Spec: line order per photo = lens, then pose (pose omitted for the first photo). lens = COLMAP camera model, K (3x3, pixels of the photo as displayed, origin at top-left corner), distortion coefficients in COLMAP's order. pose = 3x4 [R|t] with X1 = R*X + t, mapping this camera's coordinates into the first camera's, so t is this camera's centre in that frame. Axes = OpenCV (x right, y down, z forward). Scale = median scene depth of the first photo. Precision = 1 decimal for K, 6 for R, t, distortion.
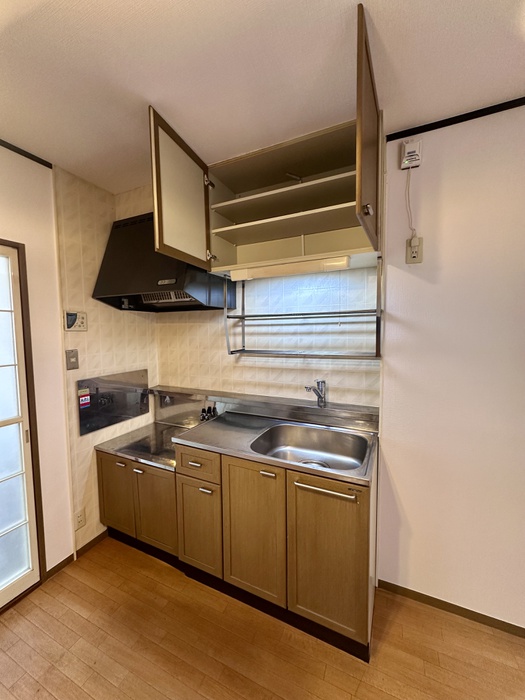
lens RADIAL K [[278.8, 0, 260.9], [0, 278.8, 349.8], [0, 0, 1]] dist [-0.002599, -0.000211]
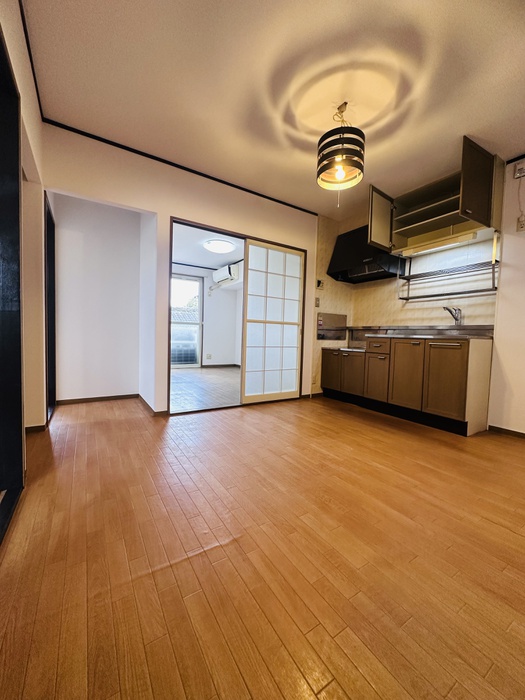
lens RADIAL K [[278.8, 0, 262.2], [0, 278.8, 349.4], [0, 0, 1]] dist [-0.002599, -0.000211]
pose [[0.843727, 0.060165, -0.533391, 0.126370], [-0.075171, 0.997150, -0.006430, 0.437225], [0.531483, 0.045521, 0.845845, -1.008697]]
